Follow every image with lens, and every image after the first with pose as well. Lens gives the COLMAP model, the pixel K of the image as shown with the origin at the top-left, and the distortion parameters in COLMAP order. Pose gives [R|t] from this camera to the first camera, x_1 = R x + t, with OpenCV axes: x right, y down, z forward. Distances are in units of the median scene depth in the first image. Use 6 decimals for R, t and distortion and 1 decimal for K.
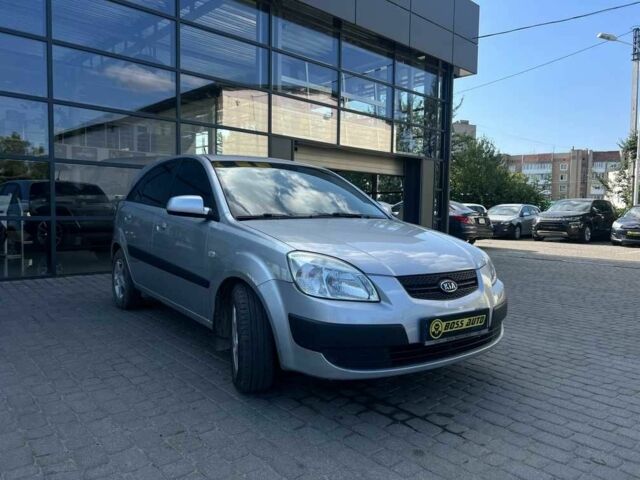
lens RADIAL K [[481.2, 0, 316.6], [0, 481.2, 237.5], [0, 0, 1]] dist [0.047821, -0.046269]
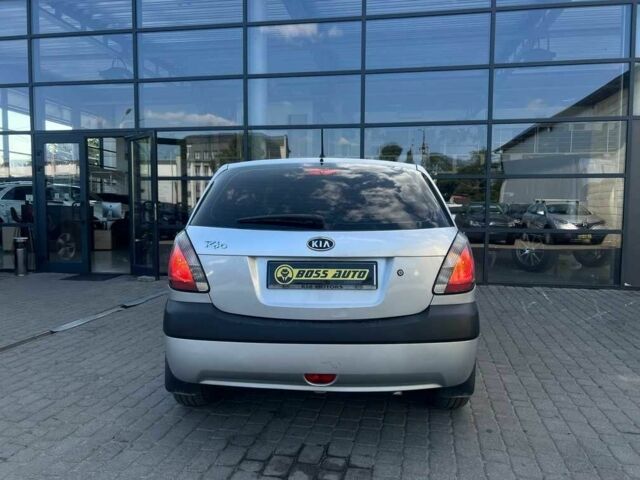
lens RADIAL K [[482.8, 0, 319.2], [0, 482.8, 240.9], [0, 0, 1]] dist [0.045335, -0.046159]
pose [[0.609232, 0.037584, -0.792101, 0.211575], [-0.037517, 0.999124, 0.018552, -0.021330], [0.792104, 0.018415, 0.610108, 0.170336]]
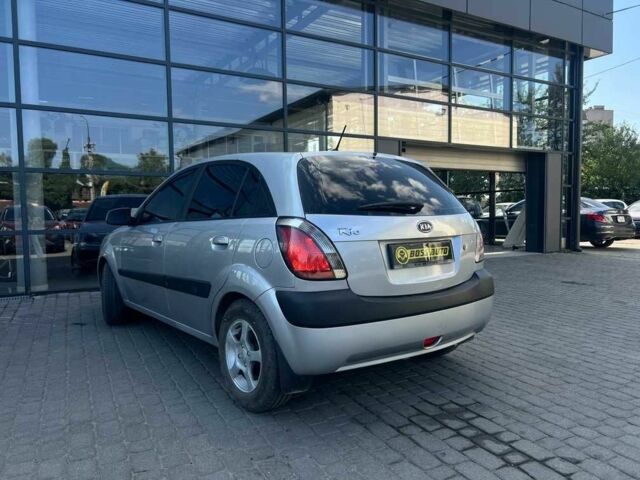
lens RADIAL K [[481.2, 0, 321.6], [0, 481.2, 241.2], [0, 0, 1]] dist [0.045329, -0.047132]
pose [[0.974573, -0.014752, -0.223582, 0.010266], [0.015773, 0.999872, 0.002782, -0.007555], [0.223513, -0.006238, 0.974681, 0.020921]]
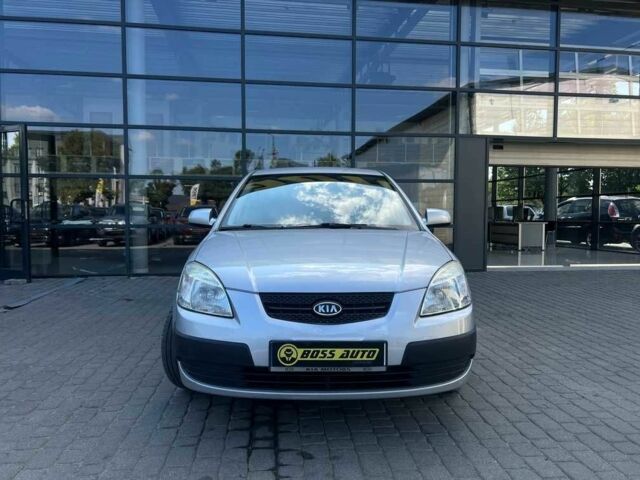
lens RADIAL K [[481.2, 0, 316.6], [0, 481.2, 237.5], [0, 0, 1]] dist [0.047821, -0.046269]
pose [[0.818756, 0.012987, -0.573994, 0.219496], [-0.019389, 0.999799, -0.005036, -0.006692], [0.573813, 0.015253, 0.818844, 0.081006]]
